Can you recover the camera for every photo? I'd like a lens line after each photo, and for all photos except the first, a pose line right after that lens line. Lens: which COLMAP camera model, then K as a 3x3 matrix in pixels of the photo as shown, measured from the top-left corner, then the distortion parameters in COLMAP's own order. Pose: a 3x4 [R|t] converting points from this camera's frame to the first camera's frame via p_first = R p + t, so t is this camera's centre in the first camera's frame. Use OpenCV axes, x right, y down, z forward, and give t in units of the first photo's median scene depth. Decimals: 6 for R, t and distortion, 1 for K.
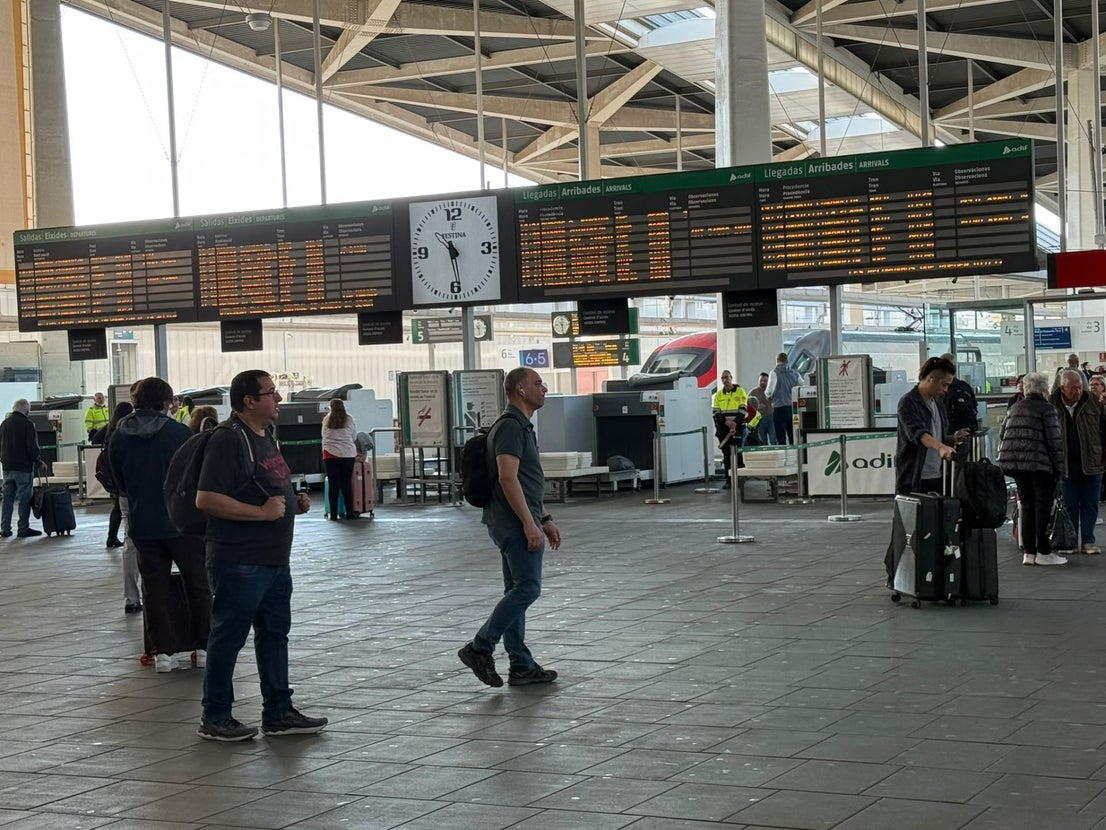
lens RADIAL K [[1645.7, 0, 553.4], [0, 1645.7, 410.3], [0, 0, 1]] dist [0.143386, 0.000000]
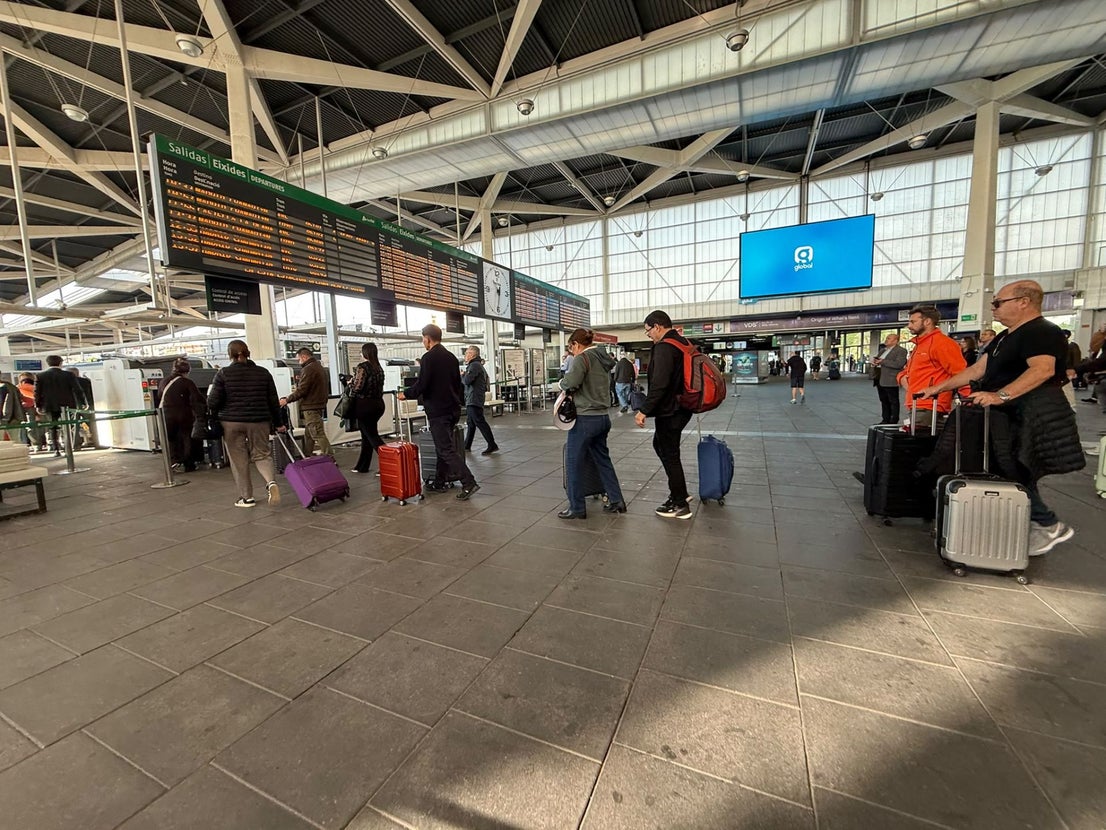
lens RADIAL K [[446.5, 0, 555.3], [0, 446.5, 413.0], [0, 0, 1]] dist [0.009918, 0.002320]
pose [[-0.050139, -0.068537, 0.996388, -0.638833], [0.035922, 0.996873, 0.070378, 0.018808], [-0.998096, 0.039321, -0.047520, 0.961214]]
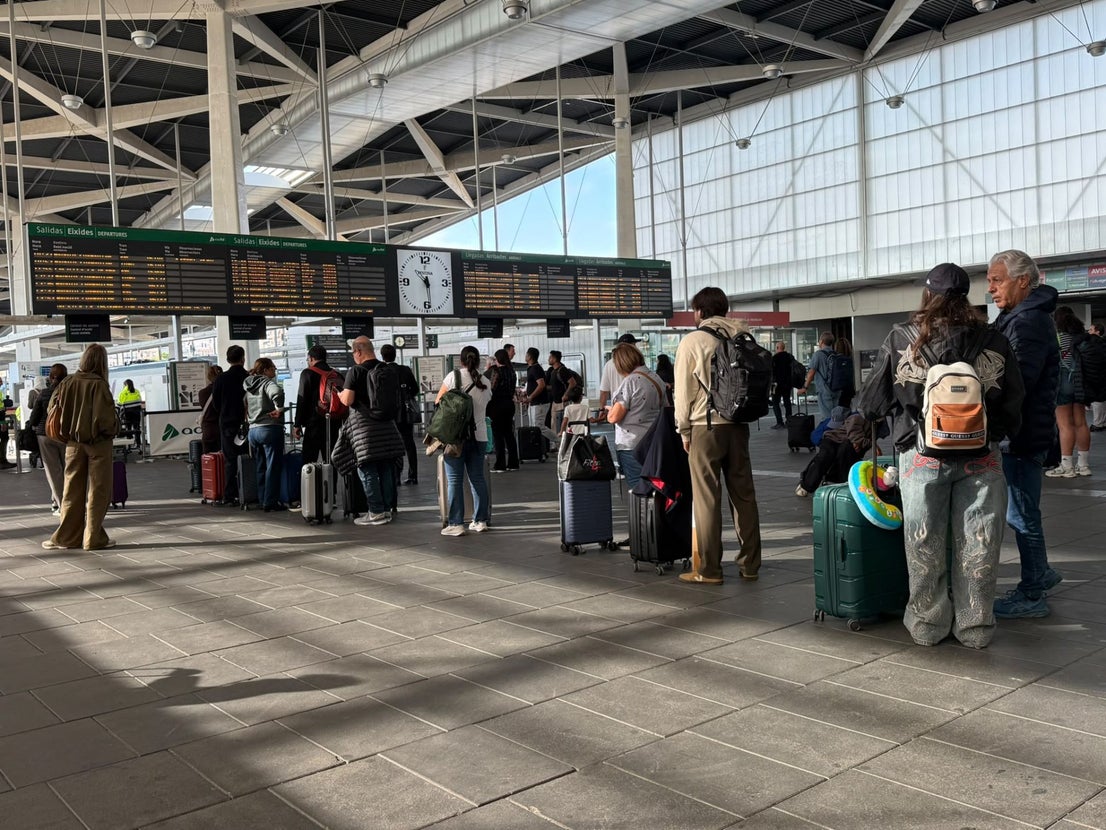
lens RADIAL K [[1049.7, 0, 574.6], [0, 1049.7, 412.4], [0, 0, 1]] dist [0.074980, 0.000000]
pose [[0.390419, -0.020230, 0.920415, -0.961577], [0.034950, 0.999364, 0.007141, 0.029162], [-0.919974, 0.029381, 0.390878, 0.463241]]
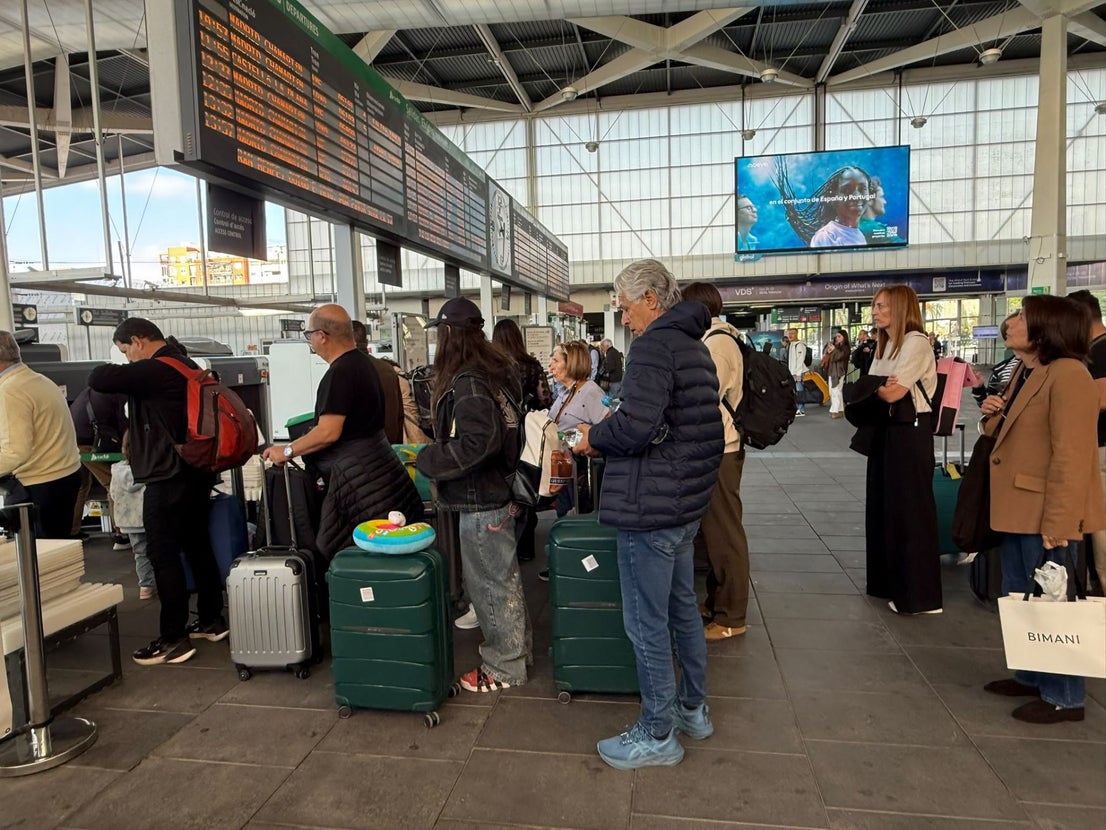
lens RADIAL K [[717.1, 0, 559.6], [0, 717.1, 407.9], [0, 0, 1]] dist [0.000785, 0.018387]
pose [[-0.300840, -0.041672, 0.952764, -0.598701], [0.040168, 0.997605, 0.056316, 0.008794], [-0.952828, 0.055213, -0.298446, 1.125198]]
